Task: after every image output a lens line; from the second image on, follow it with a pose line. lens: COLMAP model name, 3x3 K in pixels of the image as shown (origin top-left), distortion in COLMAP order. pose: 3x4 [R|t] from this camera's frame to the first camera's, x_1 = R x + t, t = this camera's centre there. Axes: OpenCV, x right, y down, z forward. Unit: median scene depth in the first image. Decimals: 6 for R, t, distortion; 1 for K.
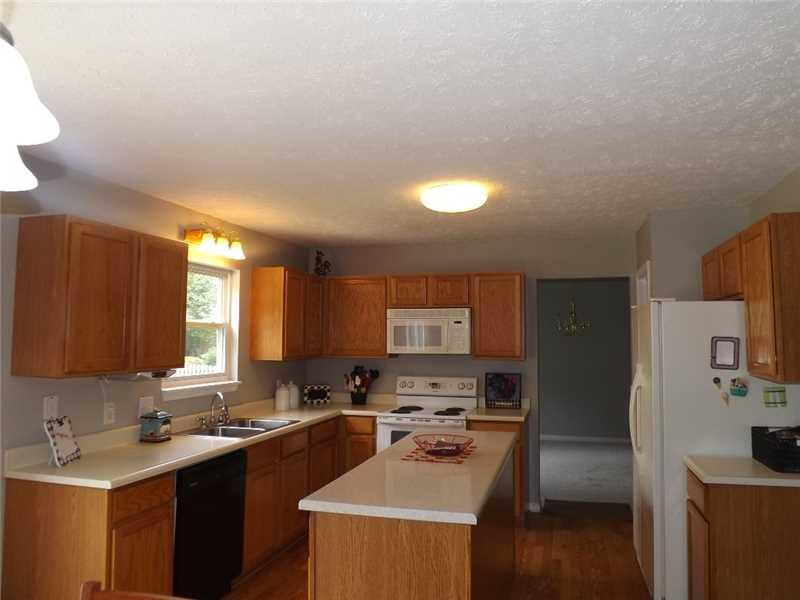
lens RADIAL K [[592.6, 0, 400.0], [0, 592.6, 300.0], [0, 0, 1]] dist [0.001624, 0.000243]
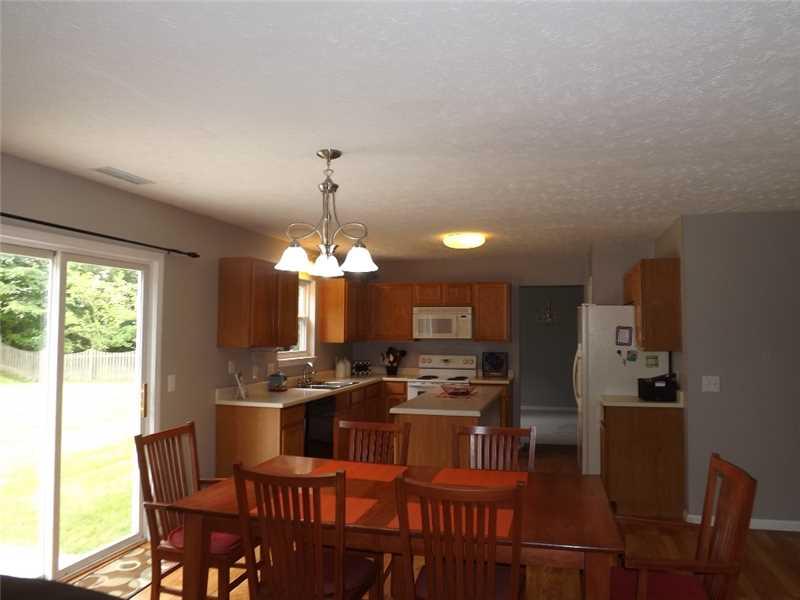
lens RADIAL K [[592.6, 0, 400.0], [0, 592.6, 300.0], [0, 0, 1]] dist [0.001624, 0.000243]
pose [[0.999950, 0.001531, 0.009883, -0.072143], [-0.001686, 0.999876, 0.015648, -0.025239], [-0.009858, -0.015664, 0.999829, -0.444972]]
